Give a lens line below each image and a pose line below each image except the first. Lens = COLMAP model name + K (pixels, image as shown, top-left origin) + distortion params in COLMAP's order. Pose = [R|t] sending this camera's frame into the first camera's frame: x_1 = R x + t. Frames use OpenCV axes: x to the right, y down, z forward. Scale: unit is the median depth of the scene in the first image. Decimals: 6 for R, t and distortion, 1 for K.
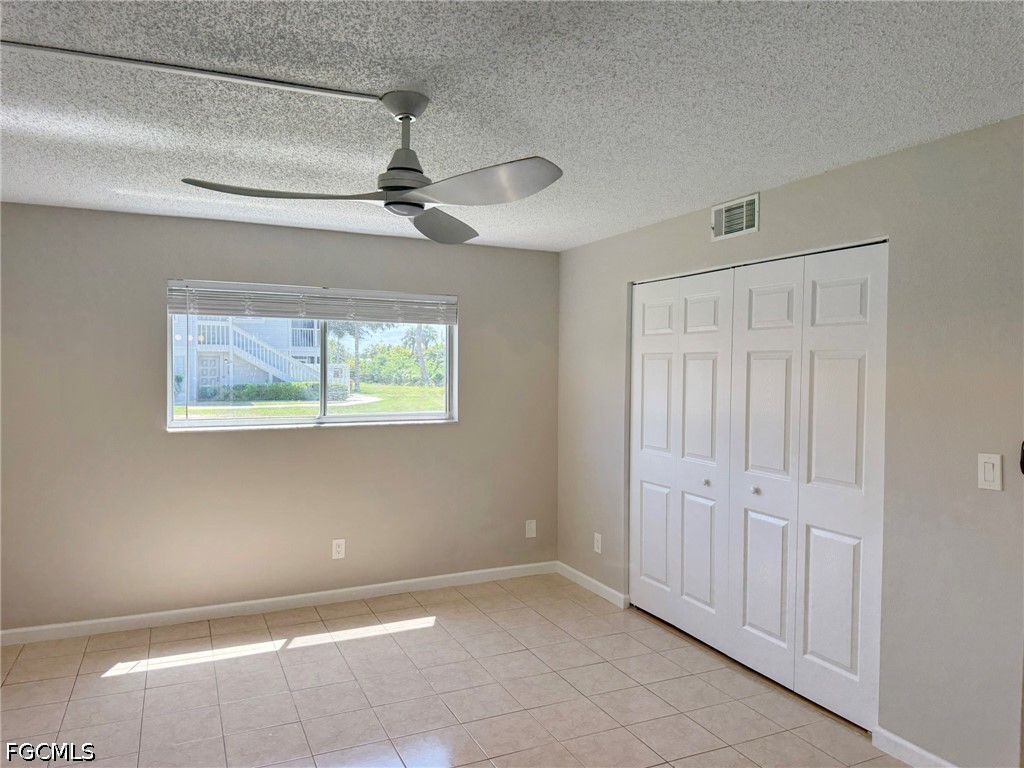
lens RADIAL K [[722.8, 0, 512.8], [0, 722.8, 389.7], [0, 0, 1]] dist [0.064233, -0.081810]
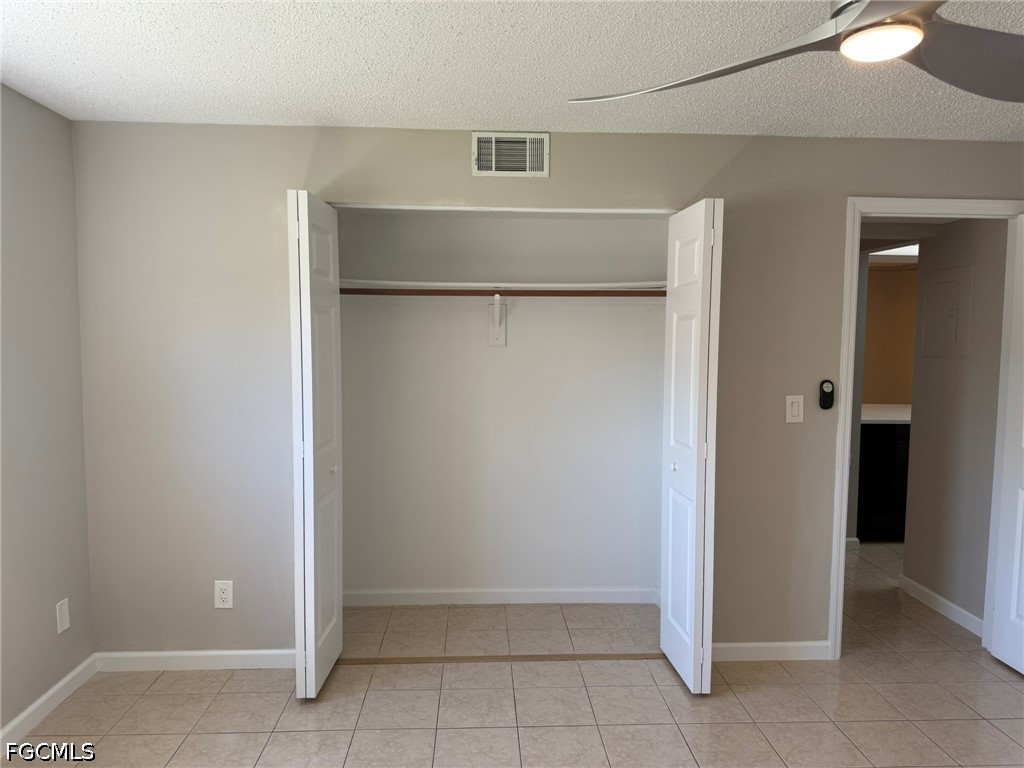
lens RADIAL K [[722.8, 0, 516.2], [0, 722.8, 388.4], [0, 0, 1]] dist [0.064233, -0.081810]
pose [[0.376574, -0.072043, 0.923581, -0.517831], [0.024541, 0.997397, 0.067795, -0.017518], [-0.926062, -0.002864, 0.377362, 0.682500]]
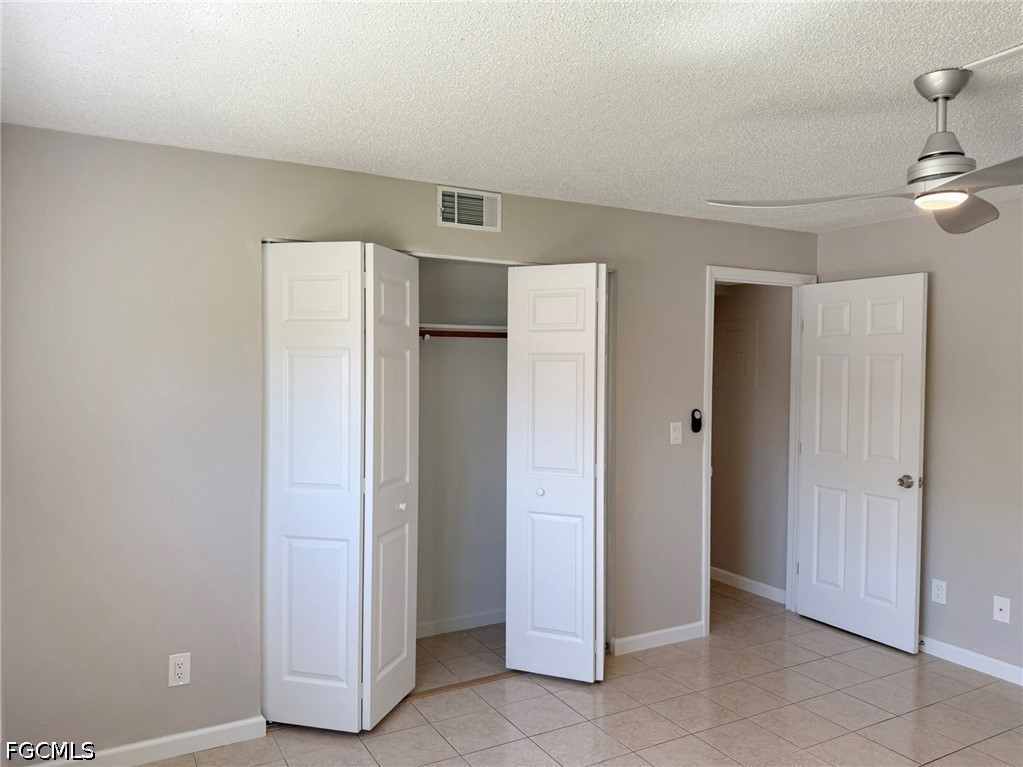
lens RADIAL K [[722.1, 0, 513.0], [0, 722.1, 389.8], [0, 0, 1]] dist [0.064233, -0.081810]
pose [[-0.057820, -0.026224, 0.997983, -0.649469], [0.032098, 0.999089, 0.028113, -0.027825], [-0.997811, 0.033658, -0.056925, 1.026573]]
